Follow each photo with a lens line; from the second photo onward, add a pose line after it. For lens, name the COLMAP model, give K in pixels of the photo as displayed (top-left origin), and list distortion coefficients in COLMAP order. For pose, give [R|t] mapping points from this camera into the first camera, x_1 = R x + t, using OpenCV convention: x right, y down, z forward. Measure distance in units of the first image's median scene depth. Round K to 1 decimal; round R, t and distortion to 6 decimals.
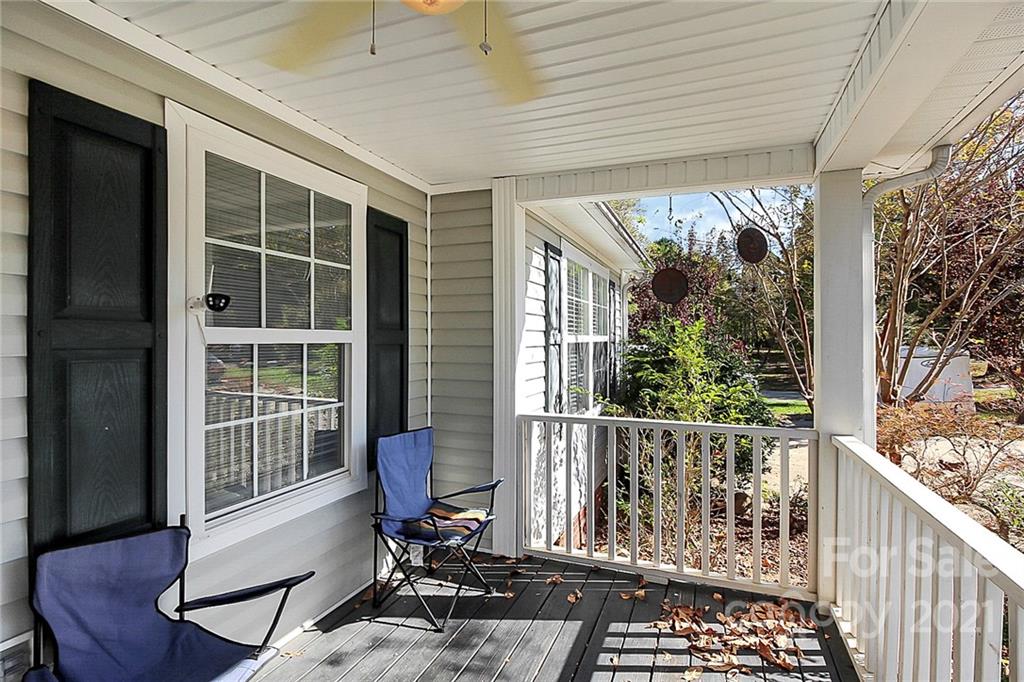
lens RADIAL K [[470.7, 0, 512.0], [0, 470.7, 341.0], [0, 0, 1]] dist [-0.000109, -0.000019]
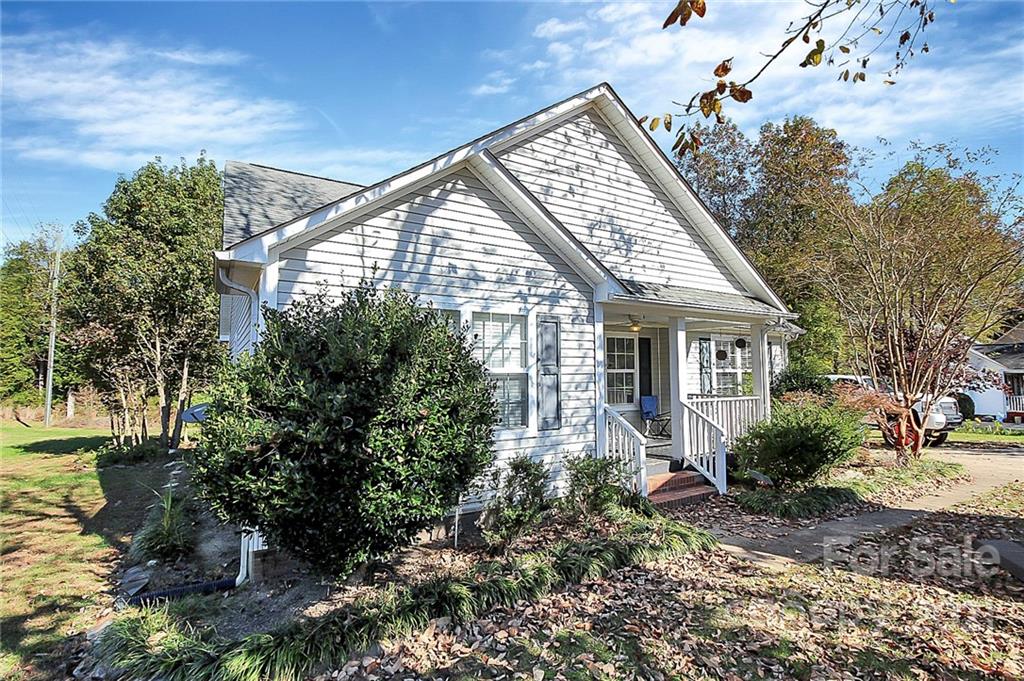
lens RADIAL K [[470.7, 0, 512.0], [0, 470.7, 340.5], [0, 0, 1]] dist [-0.000109, -0.000019]
pose [[0.817758, -0.040536, -0.574133, 0.822676], [0.004422, 0.997930, -0.064159, -0.011745], [0.575545, 0.049928, 0.816245, -2.132773]]
